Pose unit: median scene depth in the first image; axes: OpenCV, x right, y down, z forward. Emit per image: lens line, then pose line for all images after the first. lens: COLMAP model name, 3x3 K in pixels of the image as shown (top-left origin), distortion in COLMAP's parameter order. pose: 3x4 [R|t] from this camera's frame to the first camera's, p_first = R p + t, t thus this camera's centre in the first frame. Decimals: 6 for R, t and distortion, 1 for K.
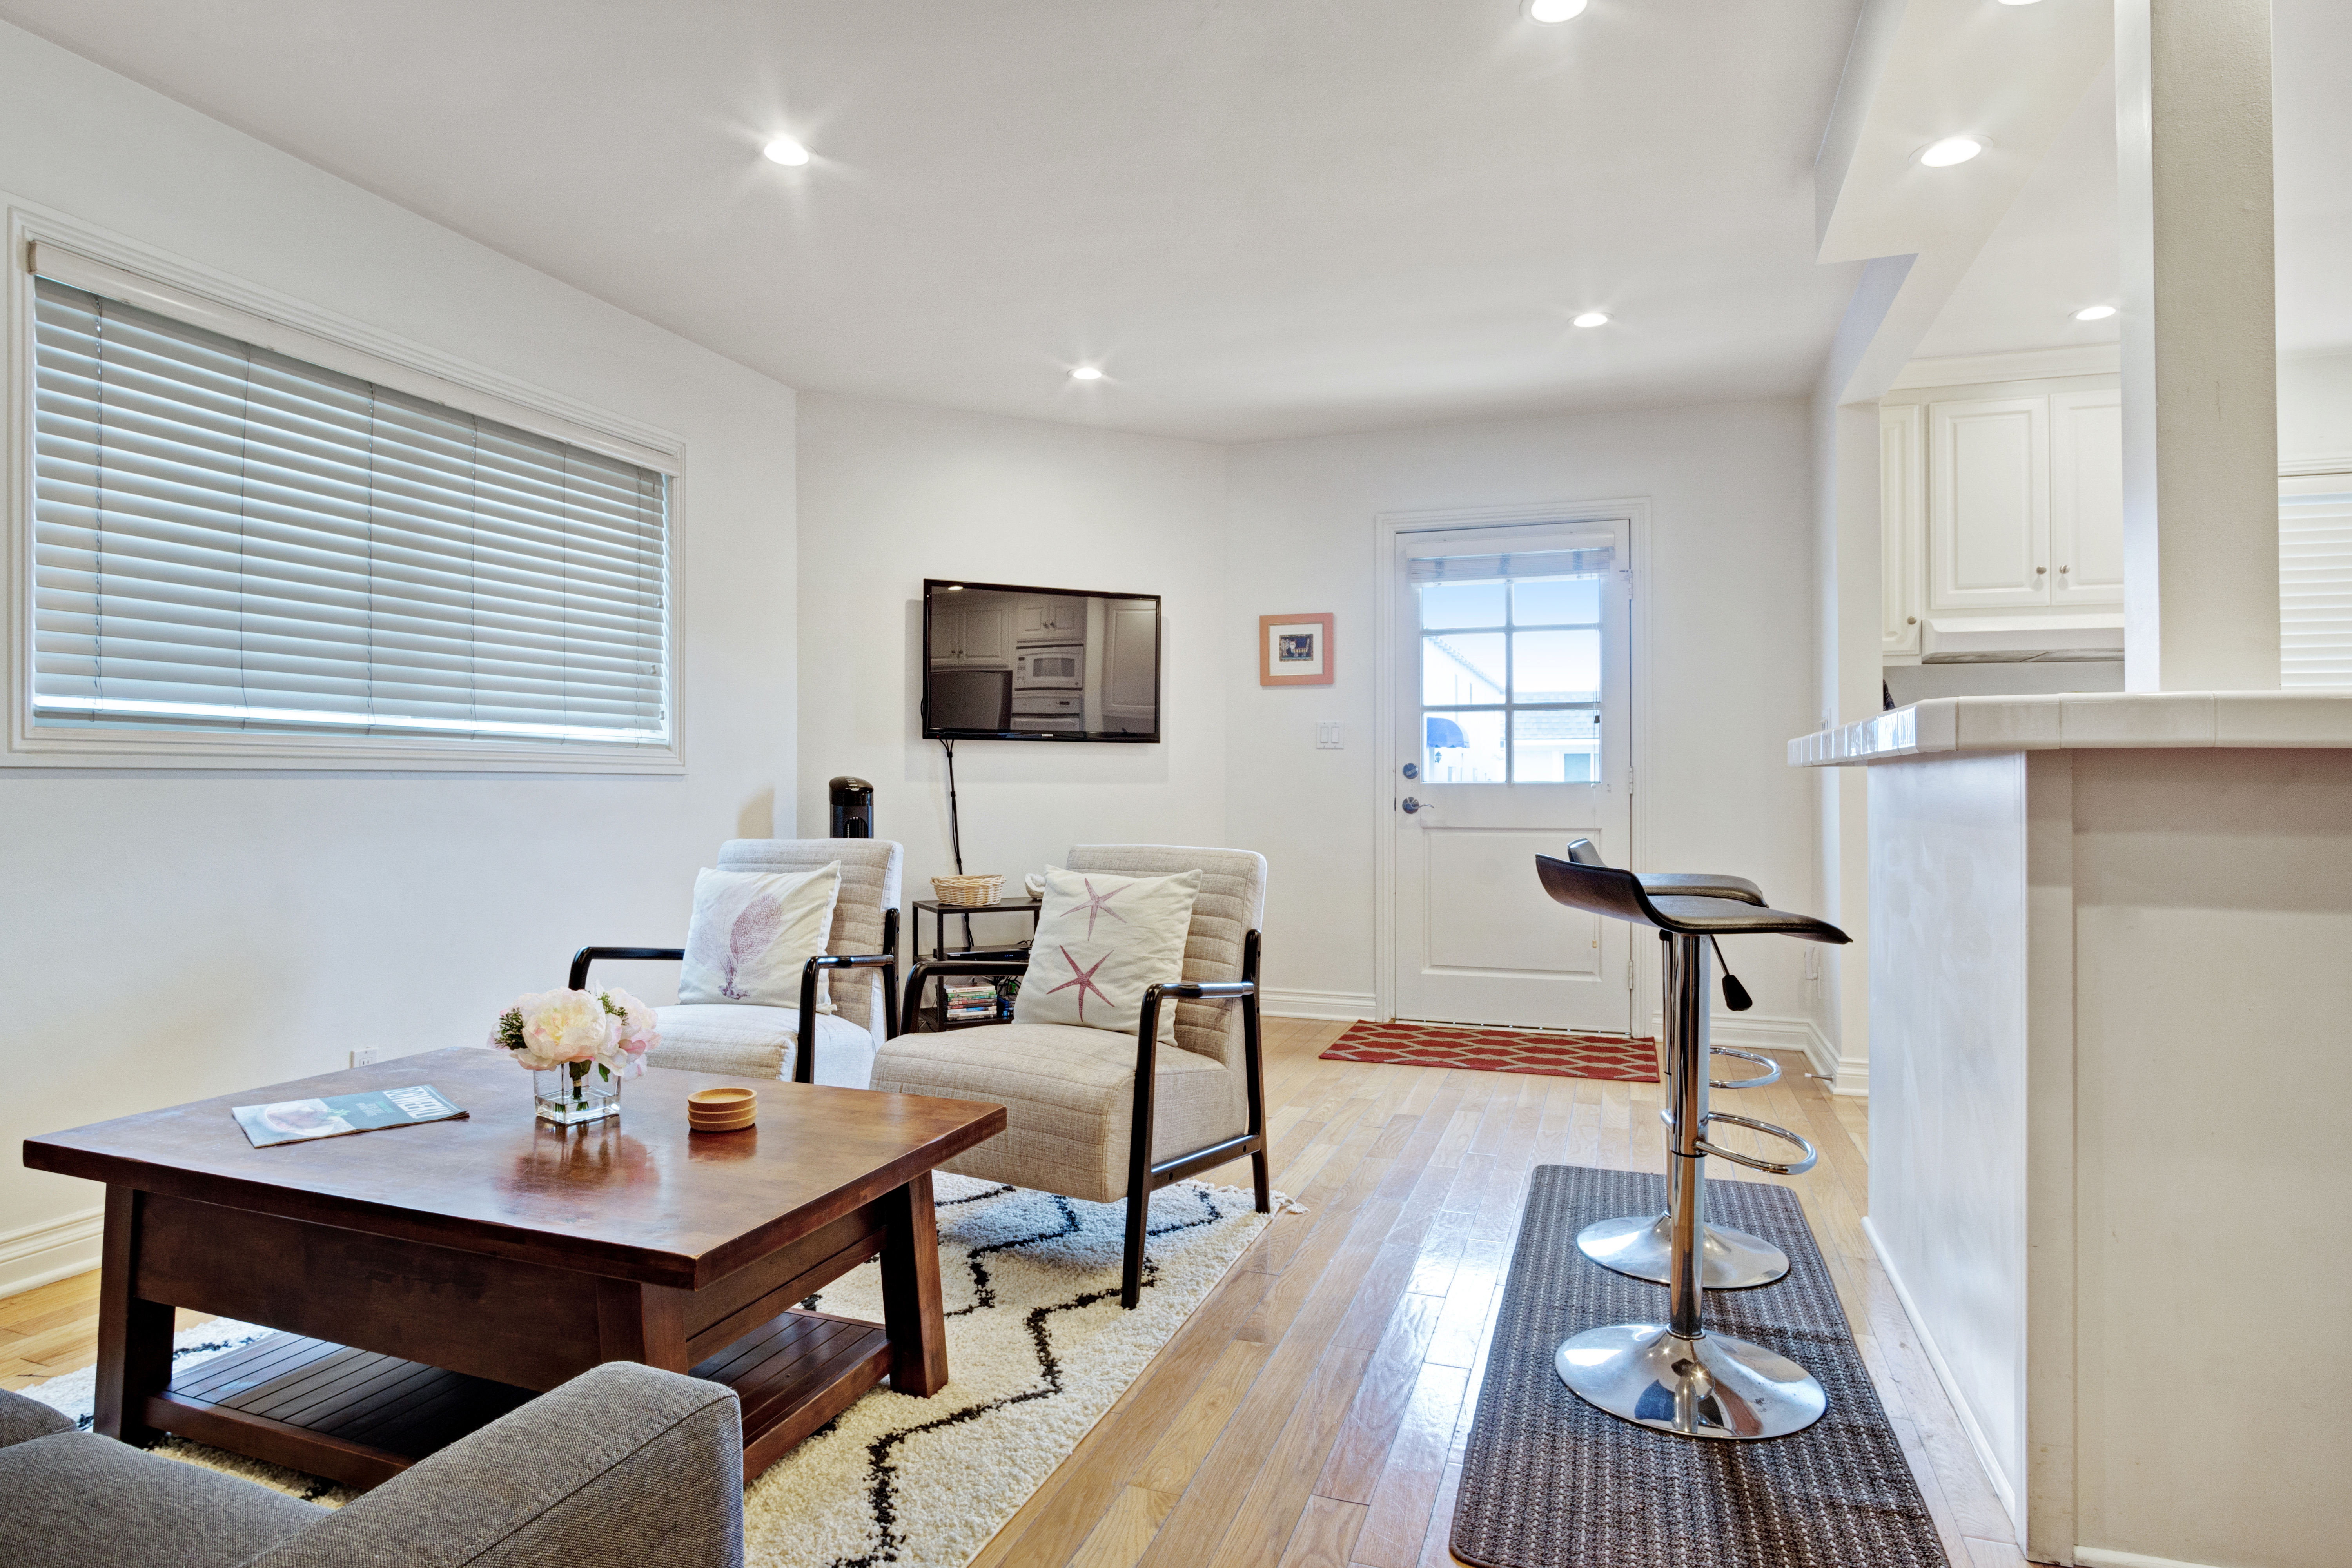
lens RADIAL K [[1306.0, 0, 1151.8], [0, 1306.0, 786.7], [0, 0, 1]] dist [-0.021712, 0.003376]
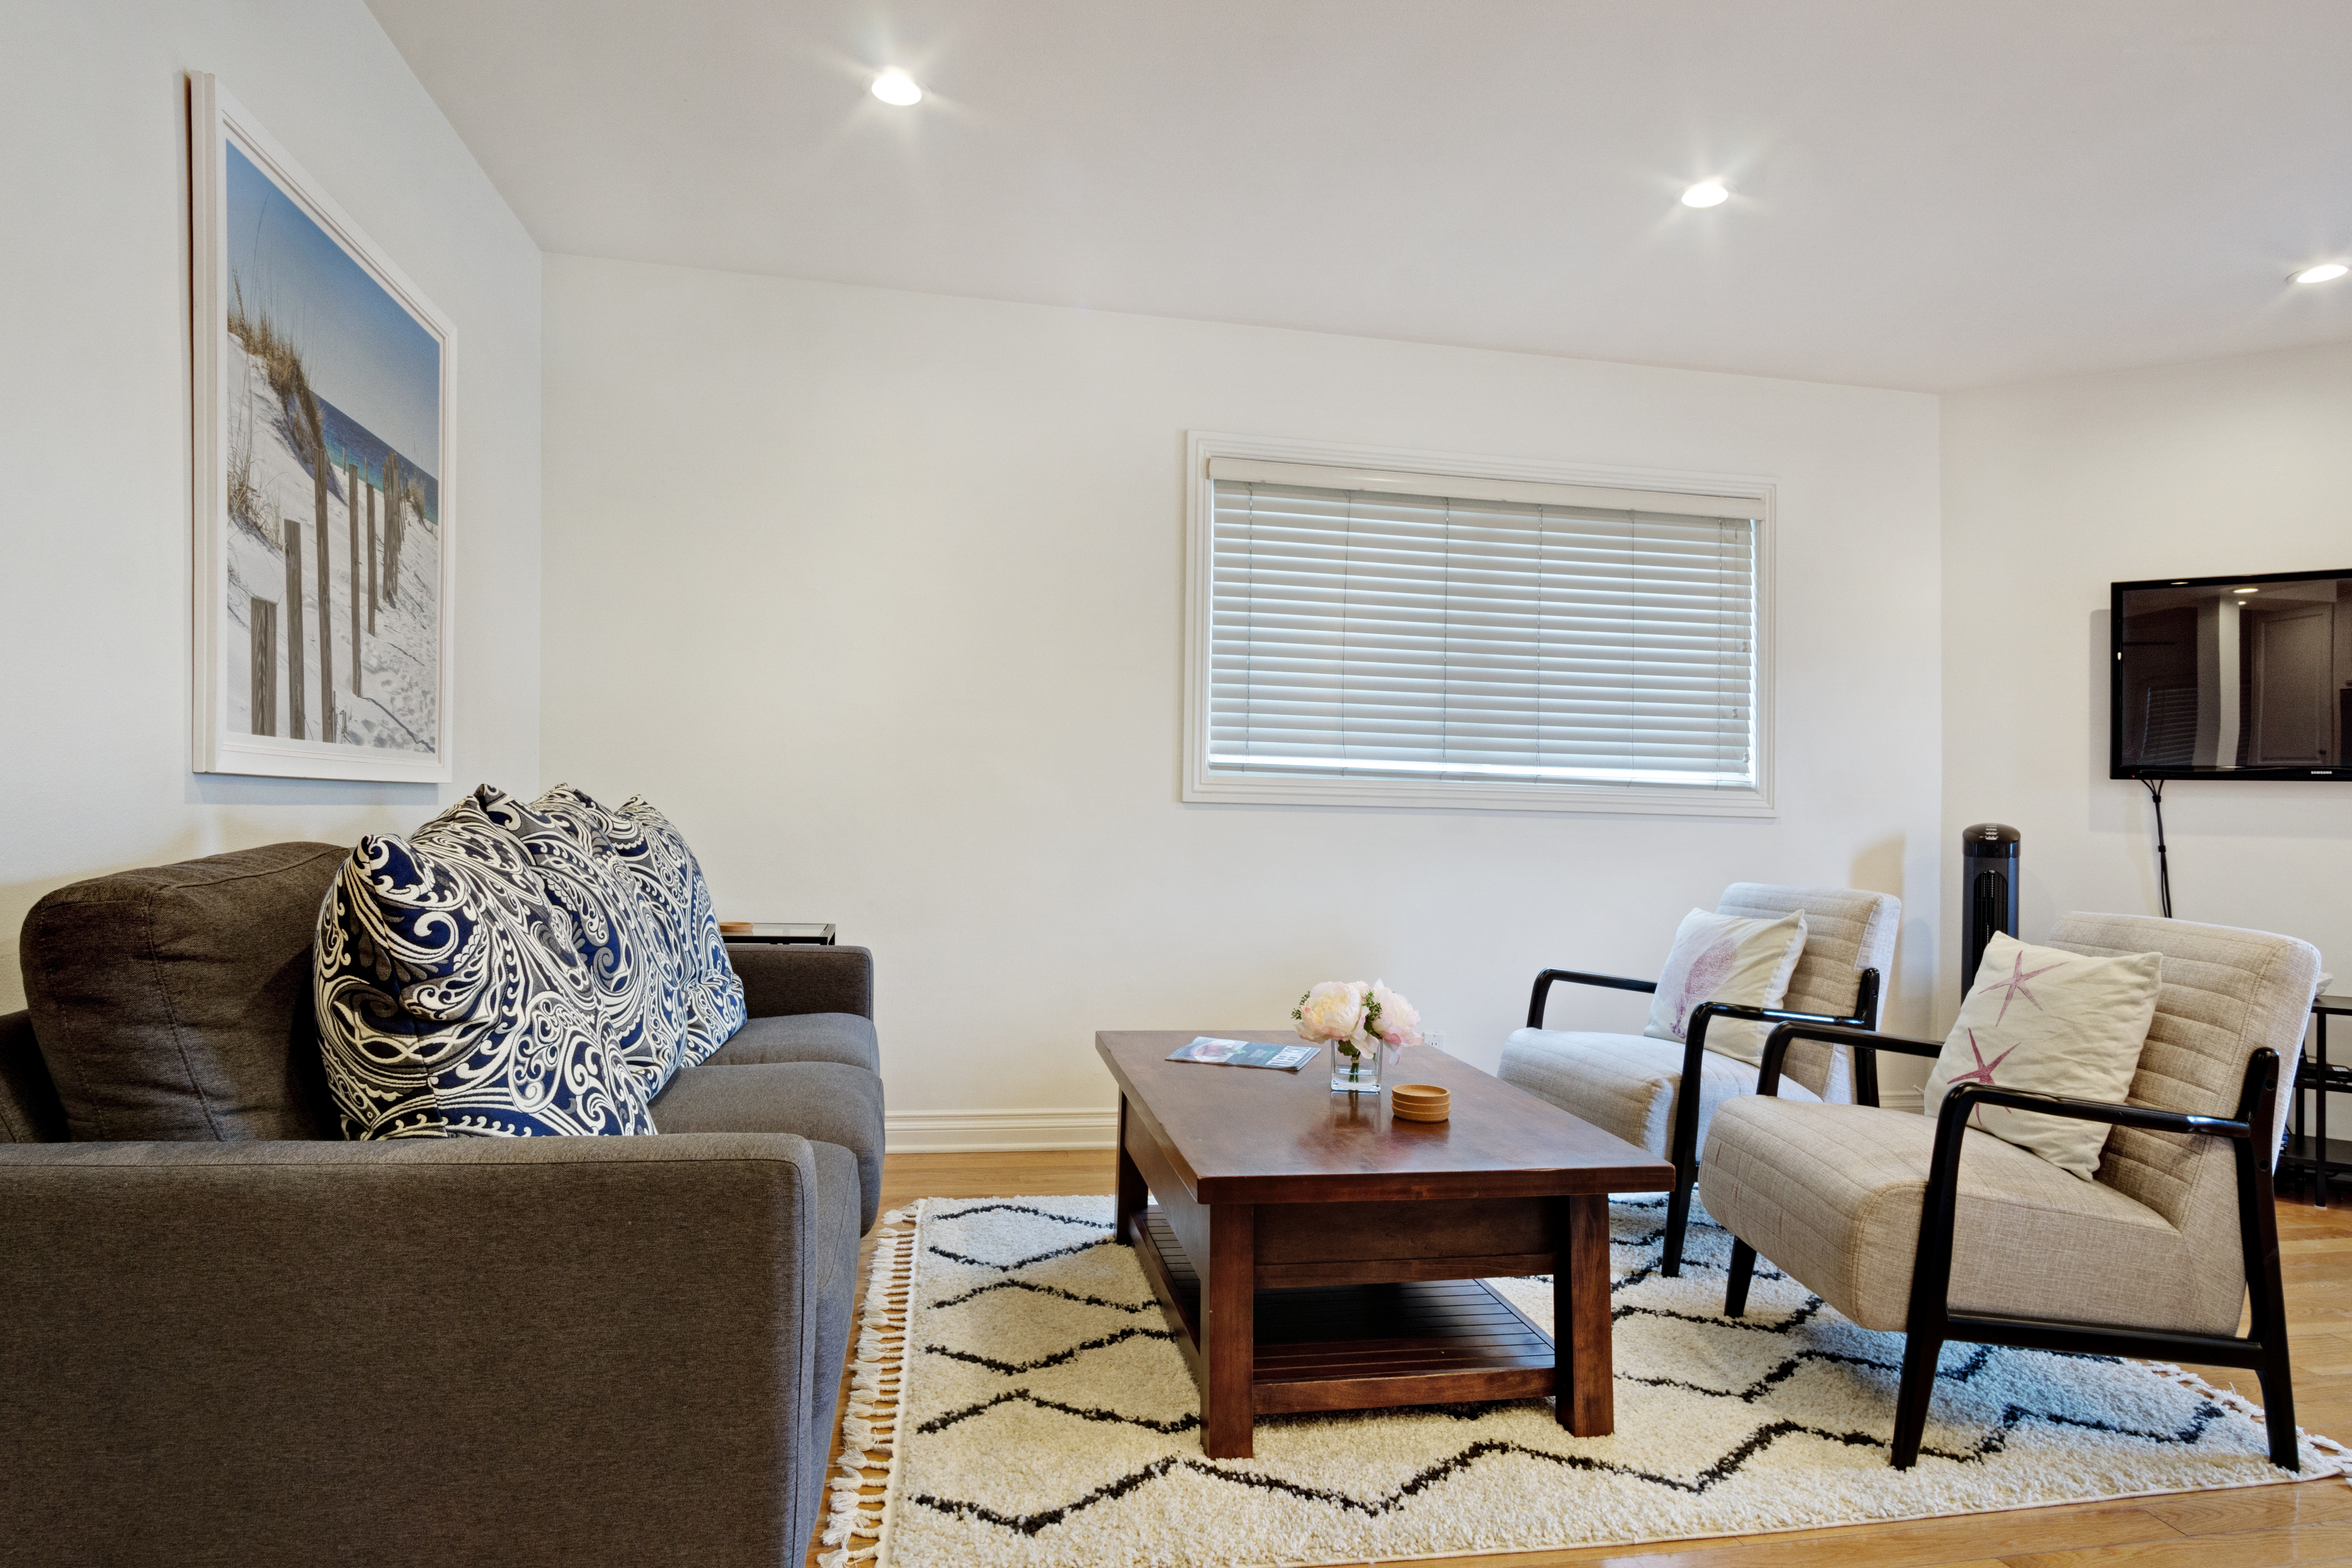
lens RADIAL K [[1306.0, 0, 1151.8], [0, 1306.0, 786.7], [0, 0, 1]] dist [-0.021712, 0.003376]
pose [[0.515002, -0.004245, -0.857178, 0.354161], [-0.025882, 0.999455, -0.020499, -0.000305], [0.856798, 0.032742, 0.514612, 0.131125]]
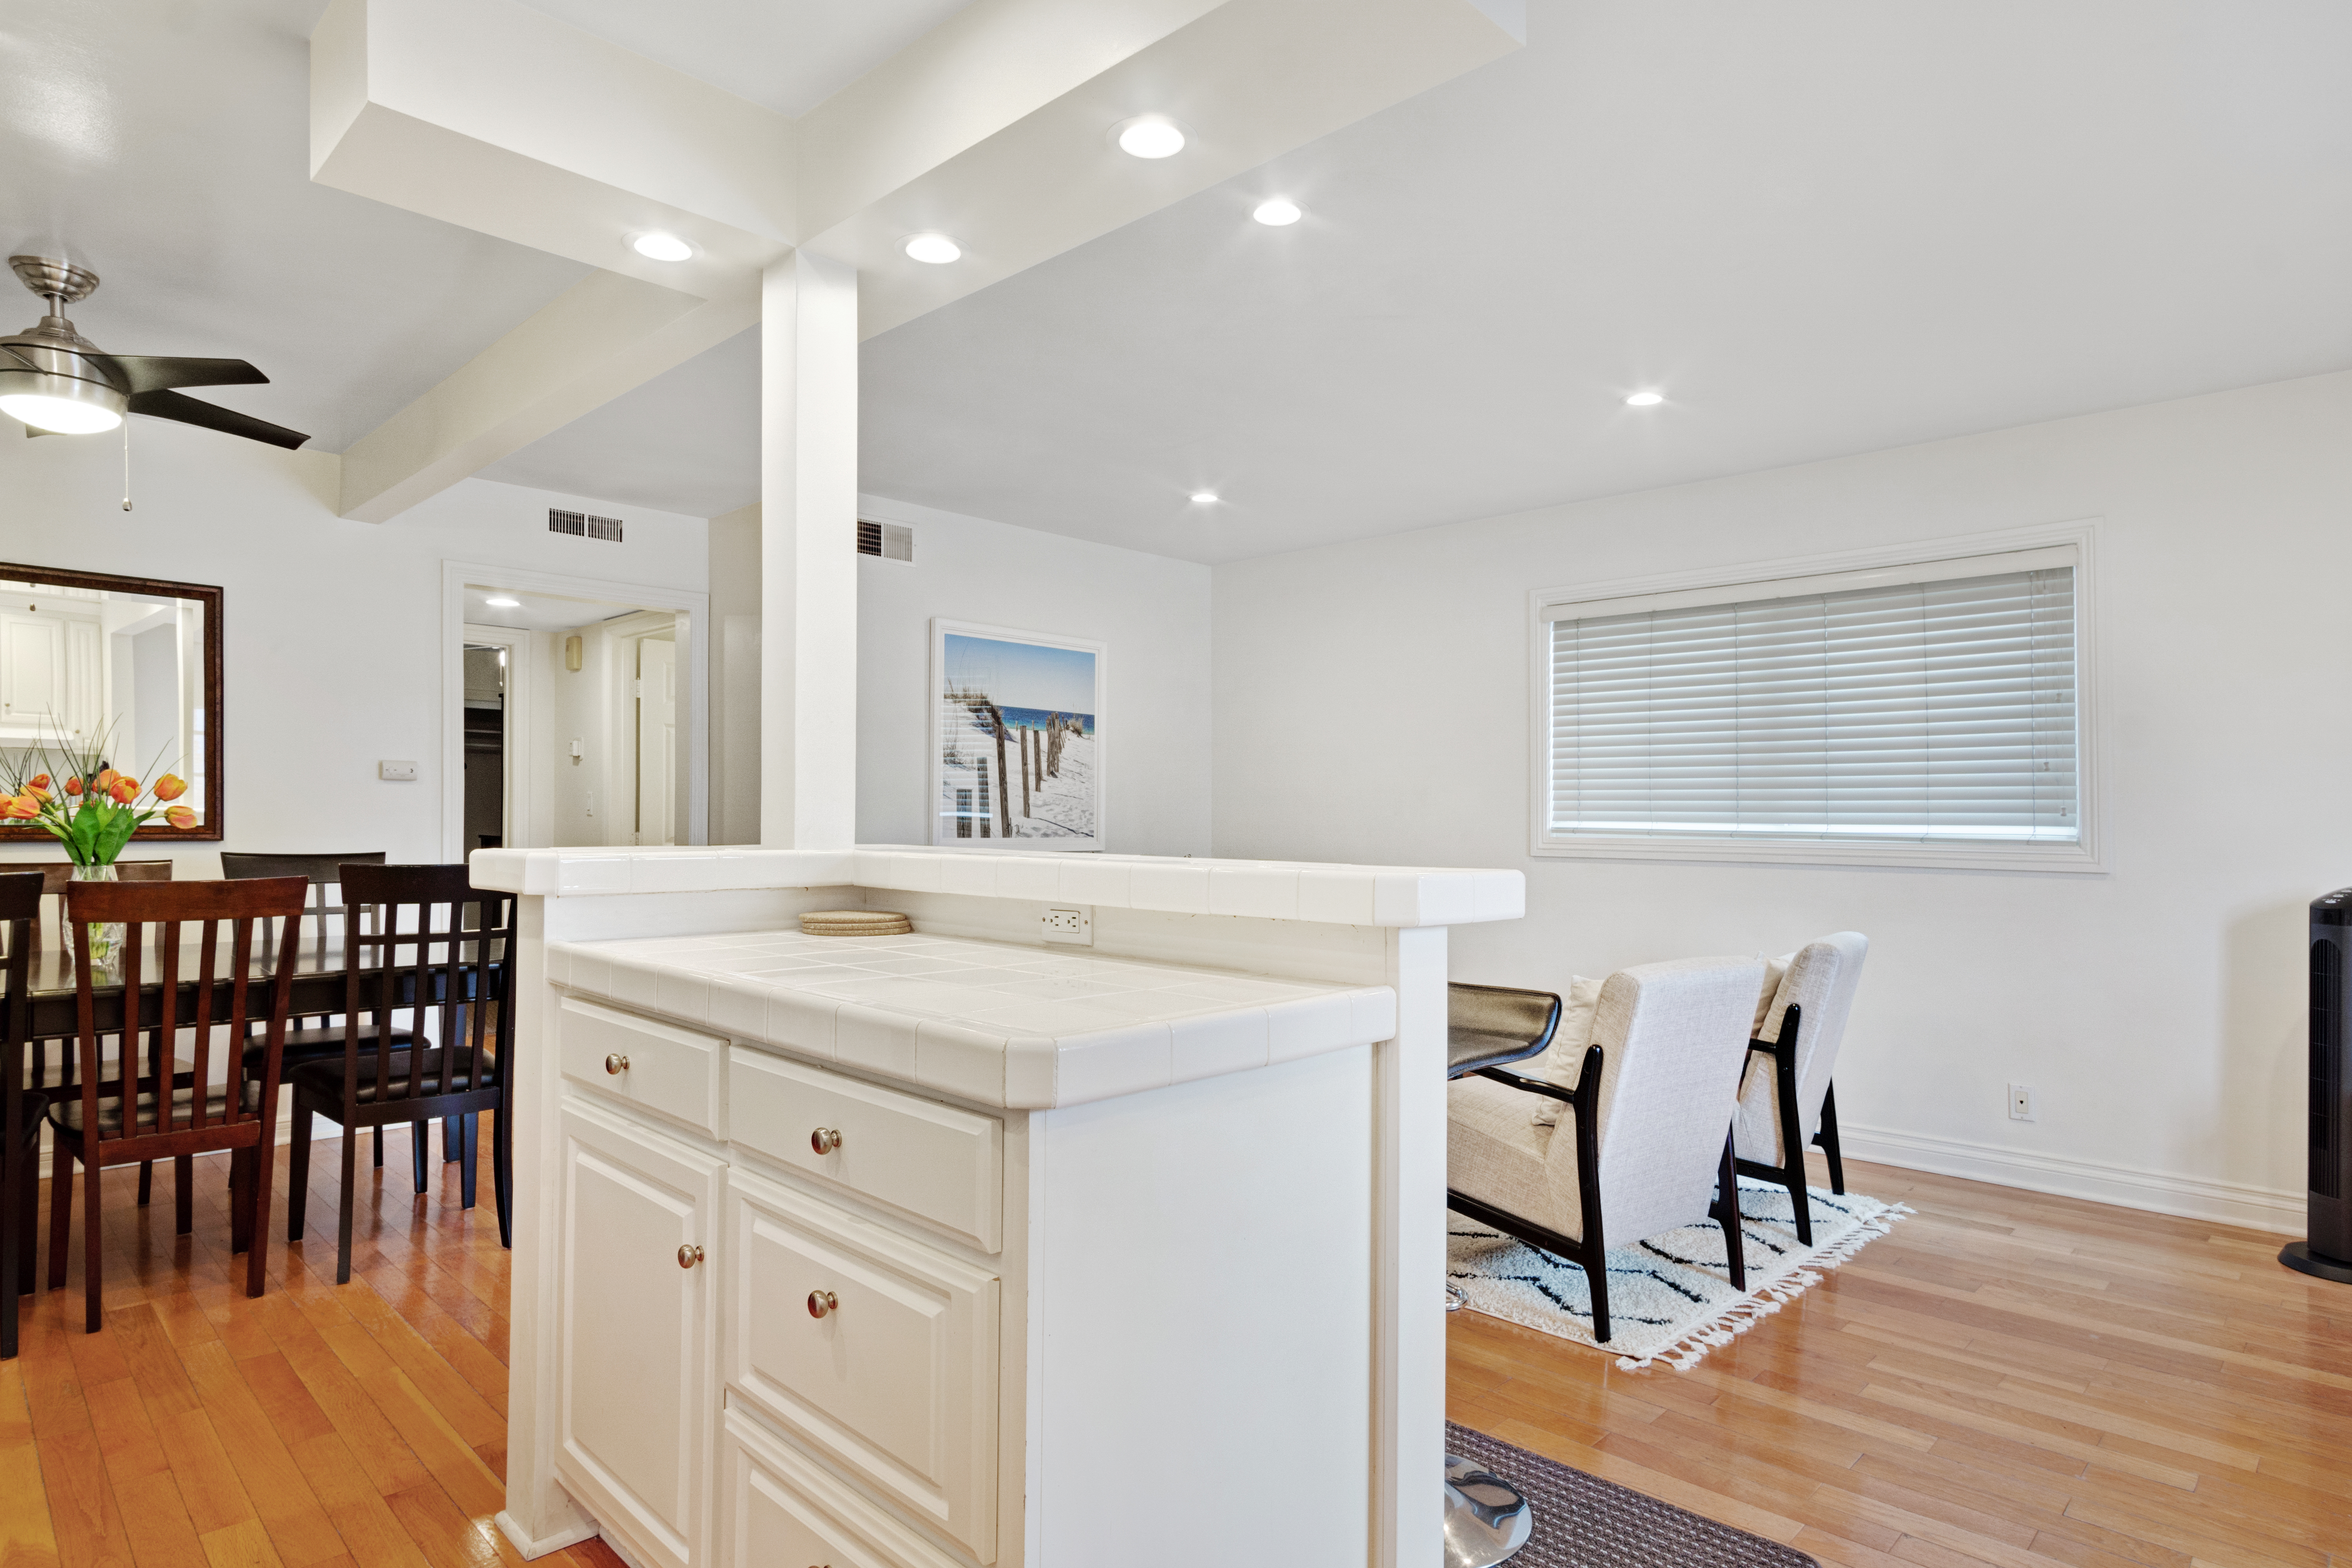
lens RADIAL K [[1296.6, 0, 1176.4], [0, 1296.6, 822.8], [0, 0, 1]] dist [-0.058869, 0.000351]
pose [[-0.422577, 0.001440, -0.906326, 1.107251], [-0.010920, 0.999918, 0.006681, -0.065364], [0.906261, 0.012721, -0.422526, 1.139468]]
